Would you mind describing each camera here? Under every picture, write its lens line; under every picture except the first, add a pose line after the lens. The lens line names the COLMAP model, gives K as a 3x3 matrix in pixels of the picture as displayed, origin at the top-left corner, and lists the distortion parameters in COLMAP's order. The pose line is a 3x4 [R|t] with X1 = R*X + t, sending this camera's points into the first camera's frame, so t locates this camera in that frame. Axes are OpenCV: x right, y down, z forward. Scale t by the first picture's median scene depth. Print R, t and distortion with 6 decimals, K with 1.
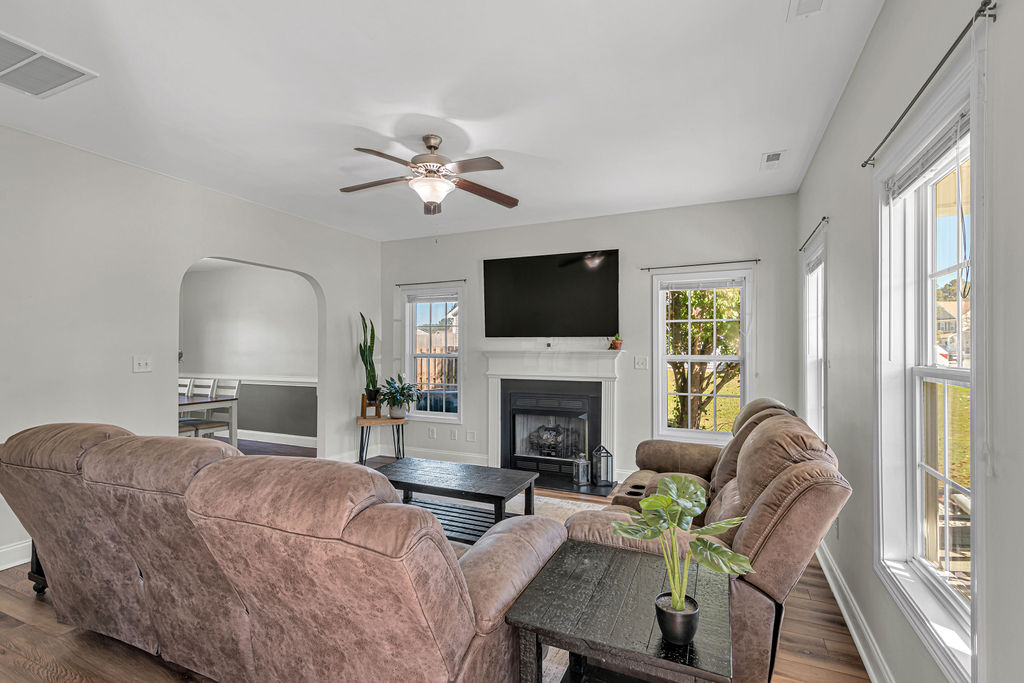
lens RADIAL K [[473.7, 0, 516.2], [0, 473.7, 345.3], [0, 0, 1]] dist [0.001893, 0.001346]
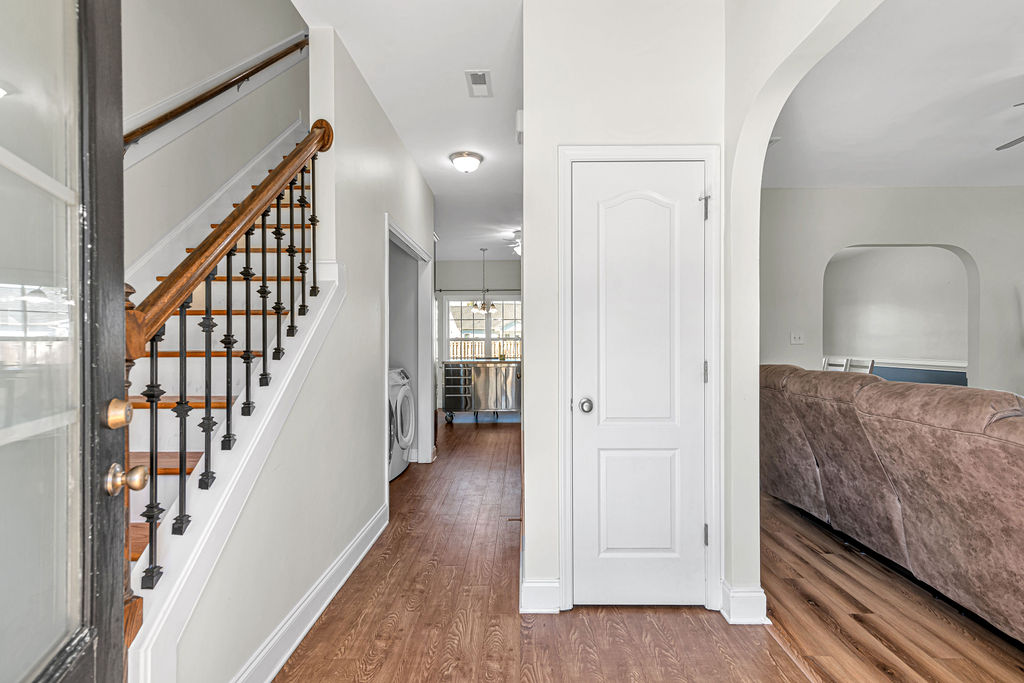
lens RADIAL K [[473.7, 0, 517.3], [0, 473.7, 342.3], [0, 0, 1]] dist [0.001893, 0.001346]
pose [[0.399654, -0.005075, -0.916652, 0.264578], [0.014746, 0.999891, 0.000894, 0.096739], [0.916547, -0.013874, 0.399685, -0.583433]]
